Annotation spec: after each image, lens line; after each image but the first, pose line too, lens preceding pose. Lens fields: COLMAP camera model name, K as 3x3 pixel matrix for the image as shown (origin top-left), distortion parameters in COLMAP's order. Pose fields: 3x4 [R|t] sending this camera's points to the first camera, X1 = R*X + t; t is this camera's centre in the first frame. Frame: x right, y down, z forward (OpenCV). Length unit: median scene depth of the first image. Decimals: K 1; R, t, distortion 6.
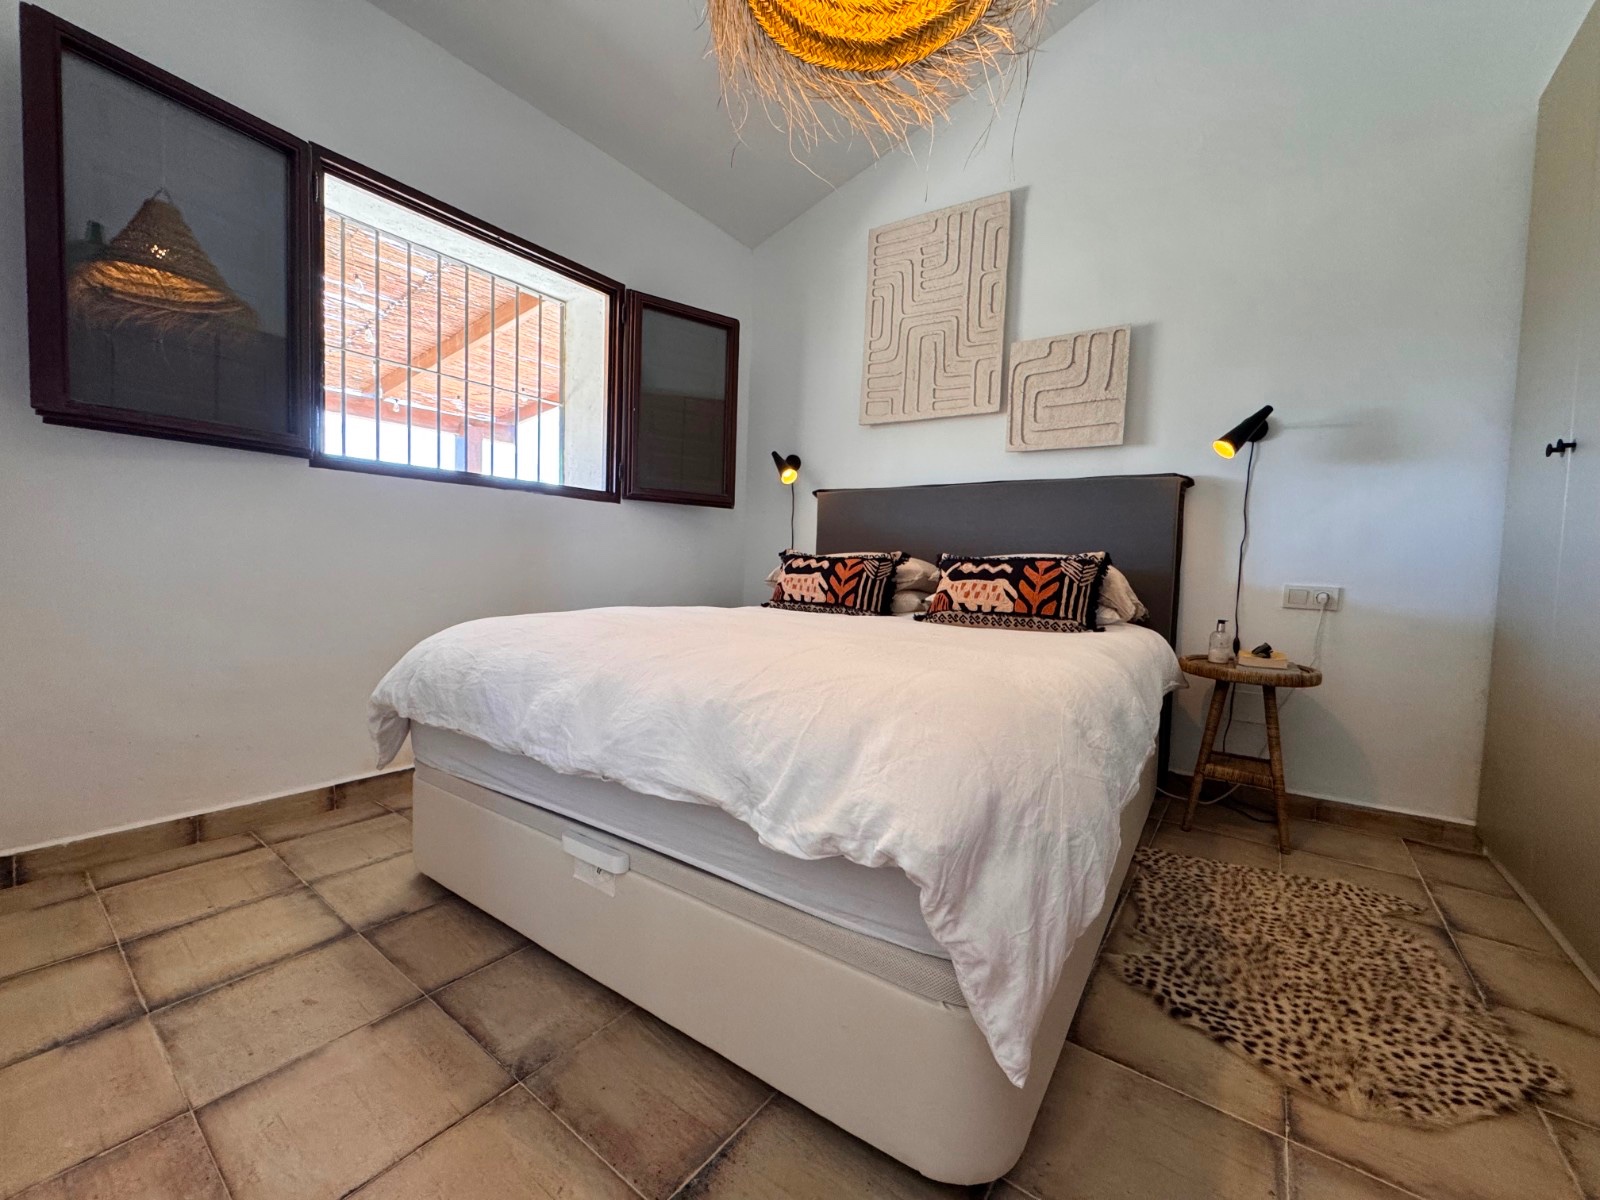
lens RADIAL K [[639.9, 0, 800.0], [0, 639.9, 600.0], [0, 0, 1]] dist [0.000256, -0.000109]
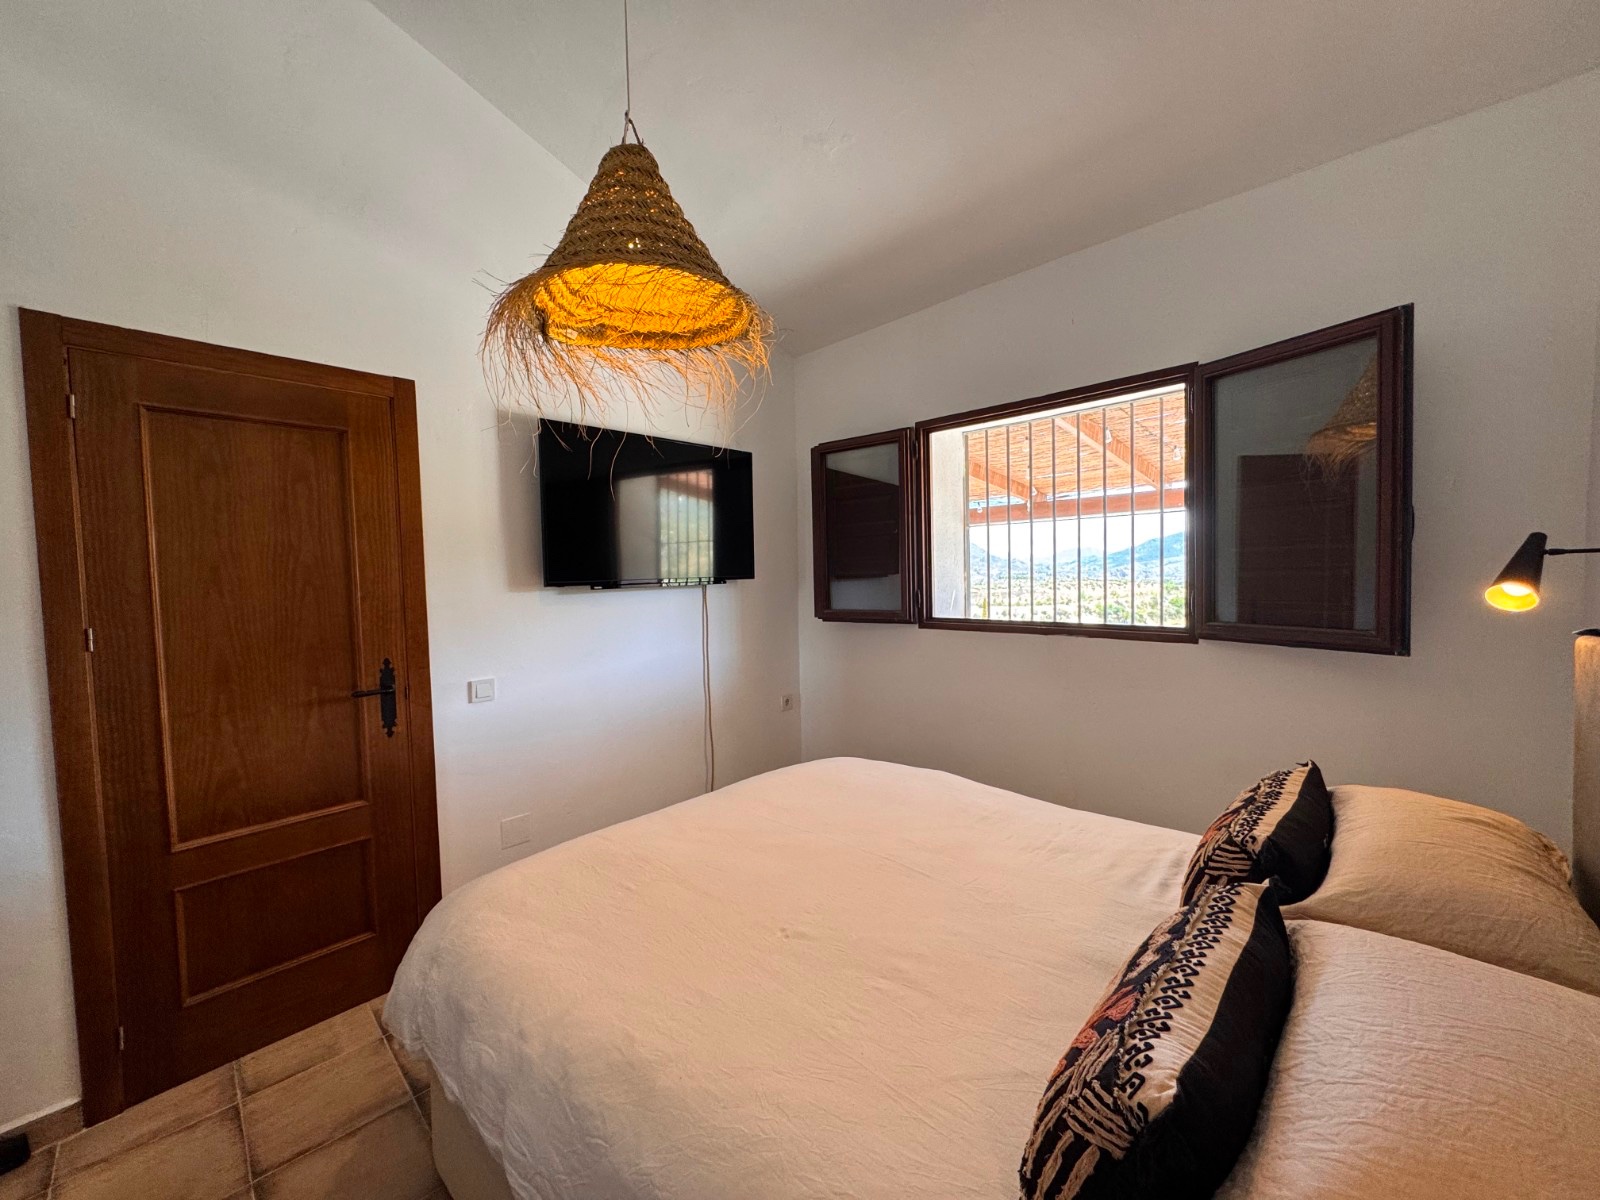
lens RADIAL K [[639.9, 0, 800.0], [0, 639.9, 600.0], [0, 0, 1]] dist [0.000256, -0.000109]
pose [[-0.127961, 0.015080, -0.991665, 0.542382], [-0.020247, 0.999636, 0.017814, -0.210728], [0.991573, 0.022358, -0.127609, 0.629294]]
